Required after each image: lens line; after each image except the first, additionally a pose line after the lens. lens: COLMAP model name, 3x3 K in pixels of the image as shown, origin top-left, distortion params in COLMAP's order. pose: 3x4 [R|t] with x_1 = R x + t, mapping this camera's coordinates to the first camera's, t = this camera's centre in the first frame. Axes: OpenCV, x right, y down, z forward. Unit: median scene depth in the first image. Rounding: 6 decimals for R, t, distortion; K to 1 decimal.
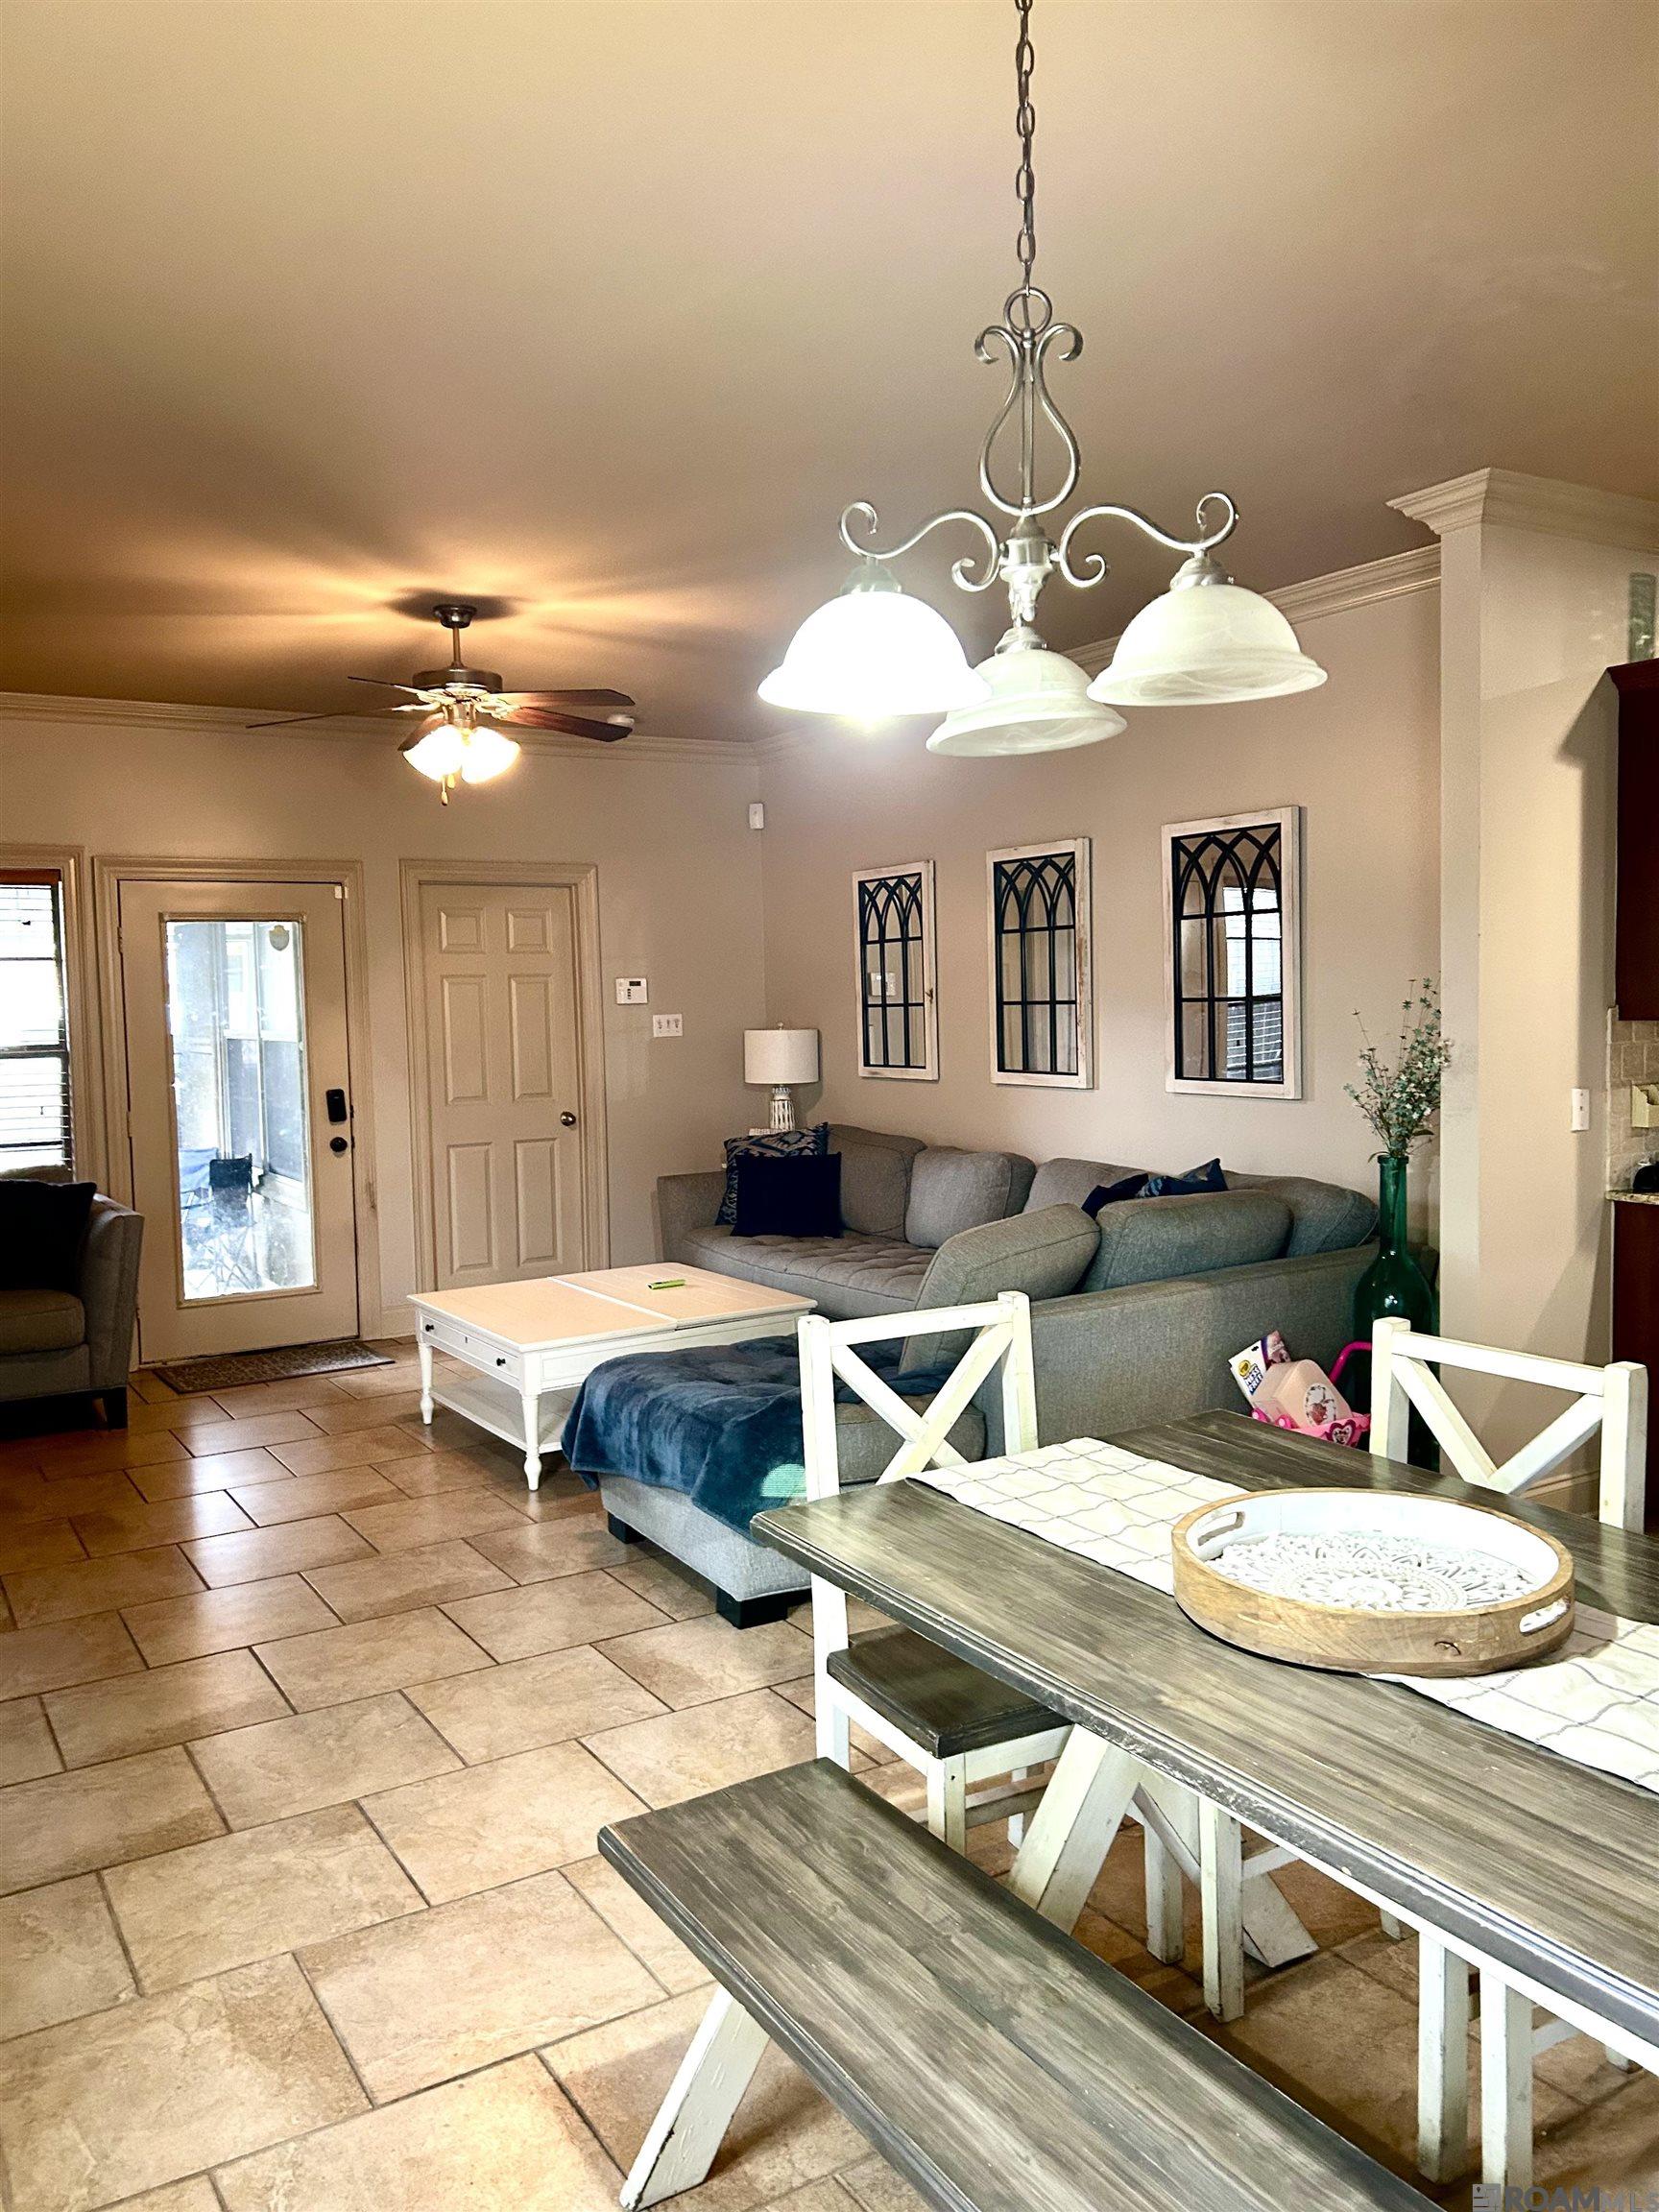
lens RADIAL K [[1653.8, 0, 829.5], [0, 1653.8, 1106.0], [0, 0, 1]] dist [-0.066164, -0.000813]
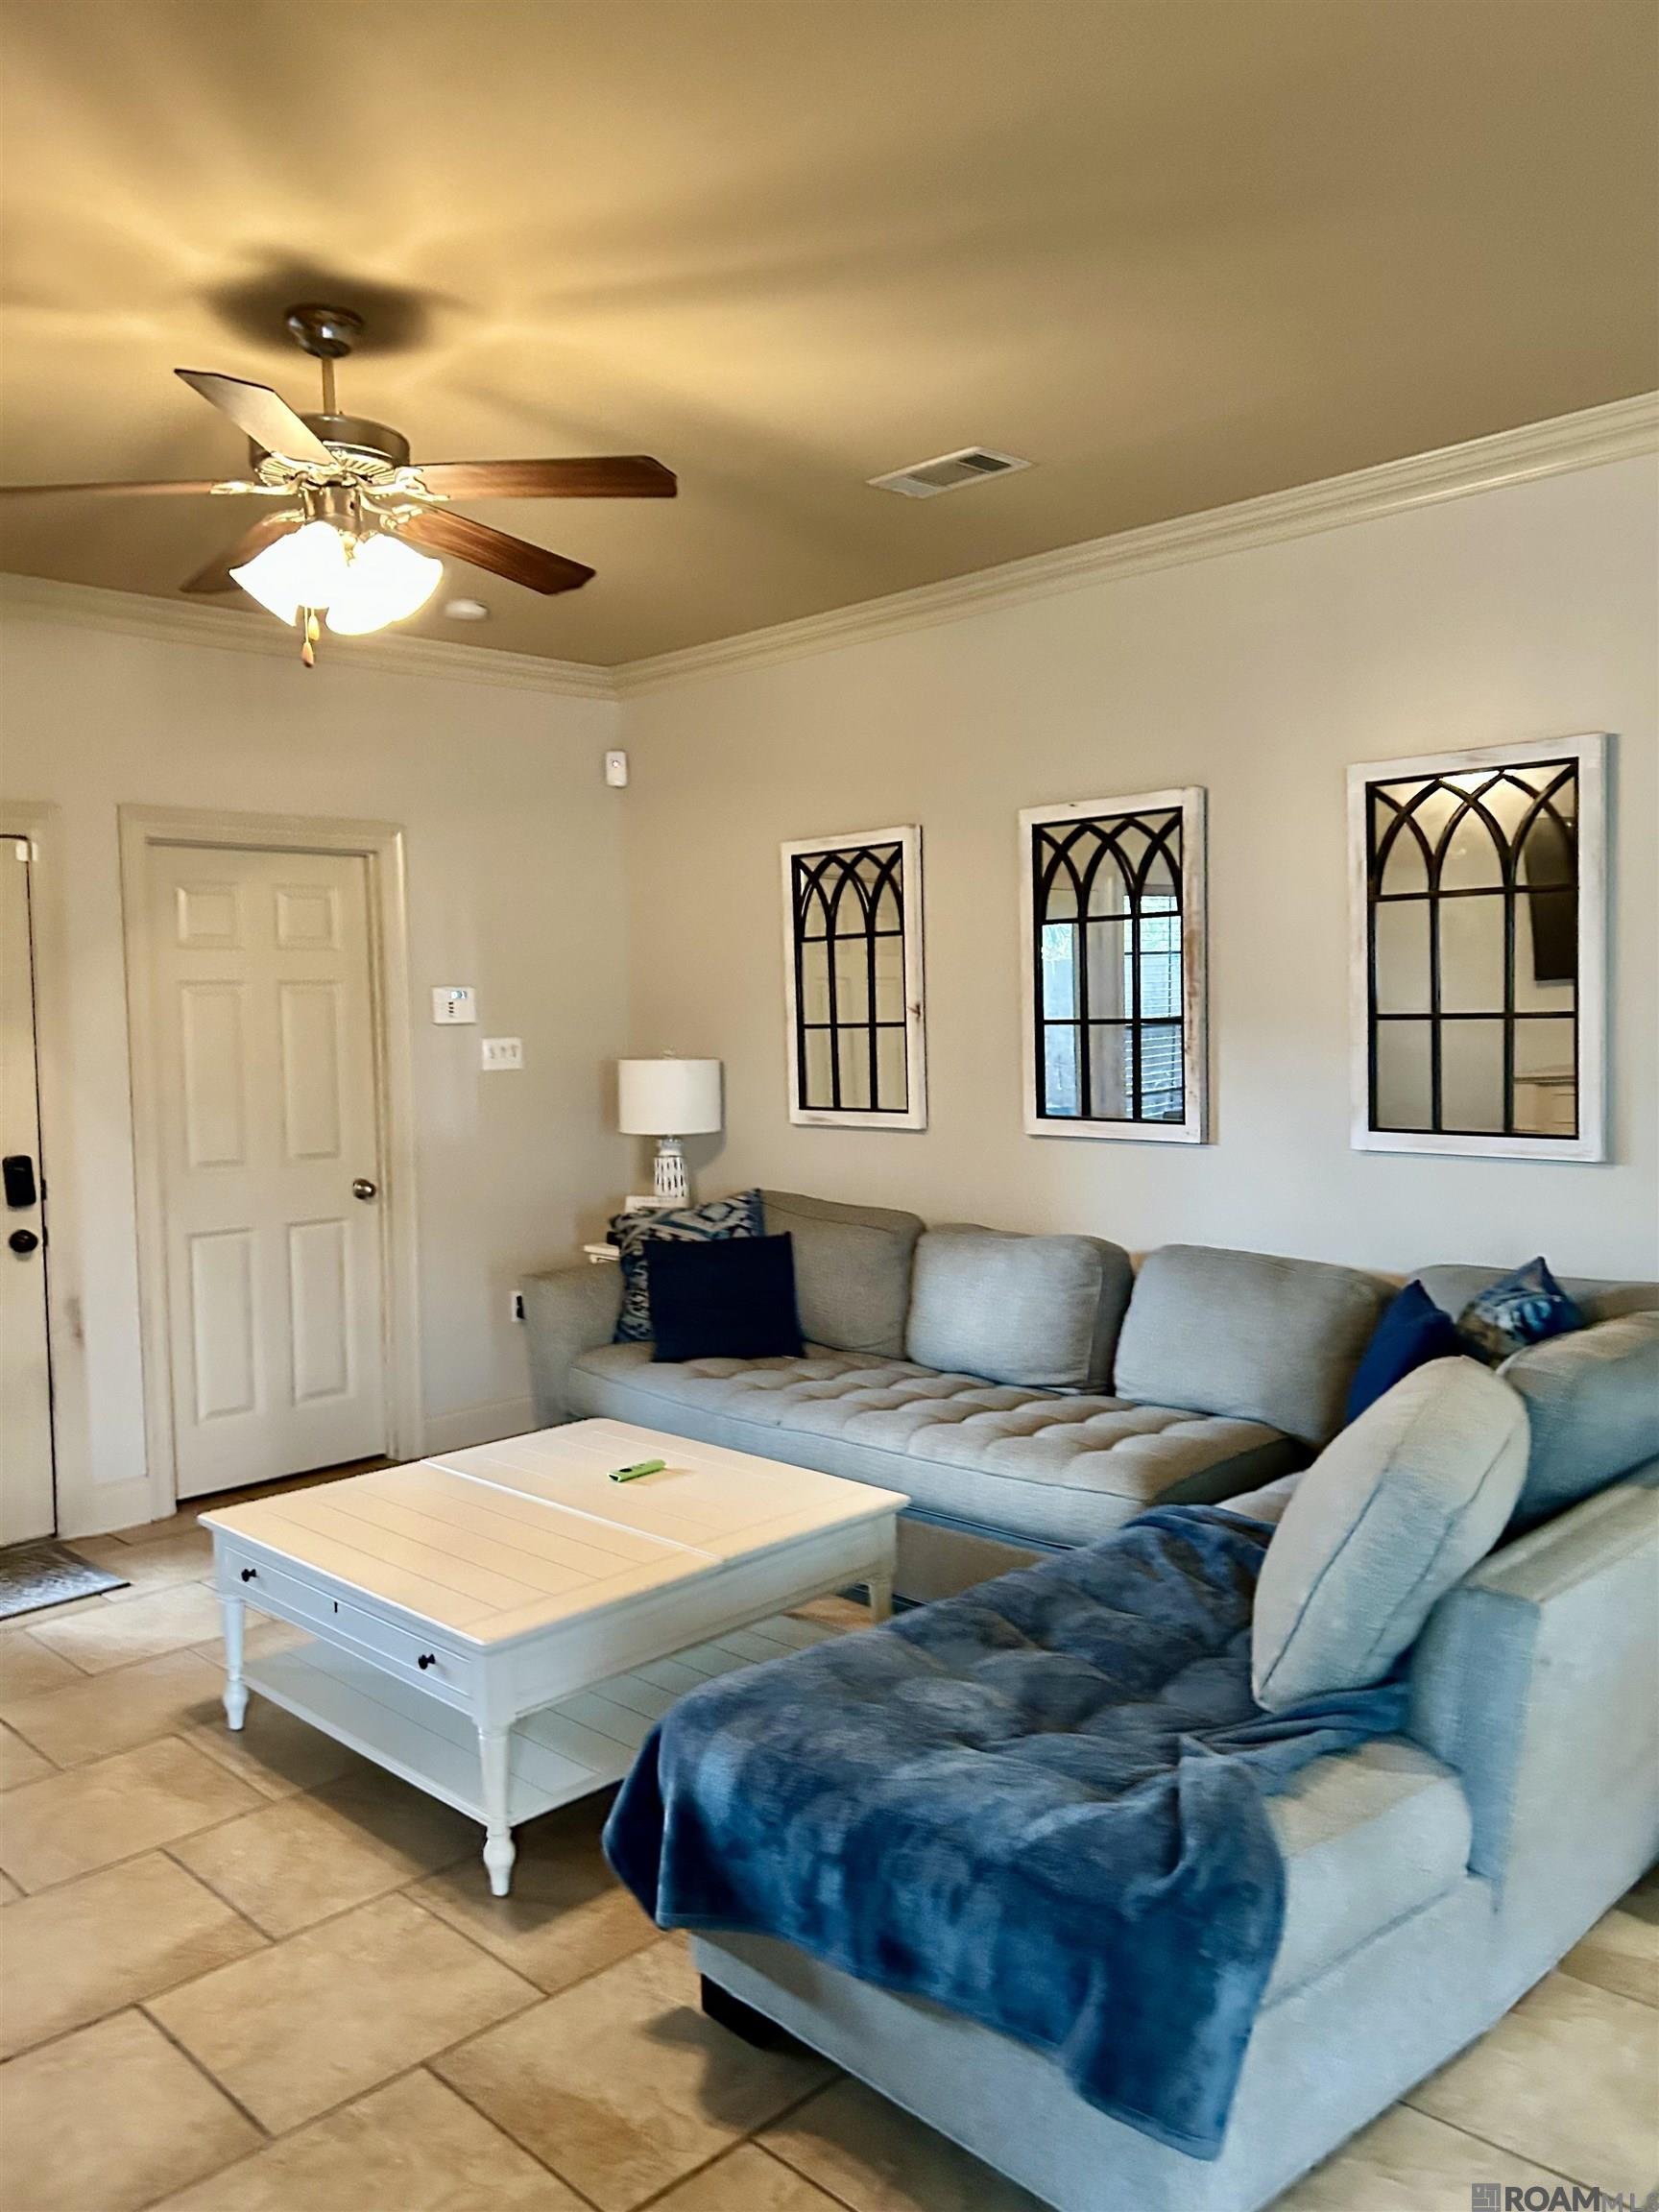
lens RADIAL K [[1671.5, 0, 829.5], [0, 1671.5, 1106.0], [0, 0, 1]] dist [-0.012442, -0.005085]
pose [[0.975263, -0.012502, 0.220694, -0.134276], [0.014957, 0.999843, -0.009459, -0.019151], [-0.220541, 0.012526, 0.975297, 0.292668]]
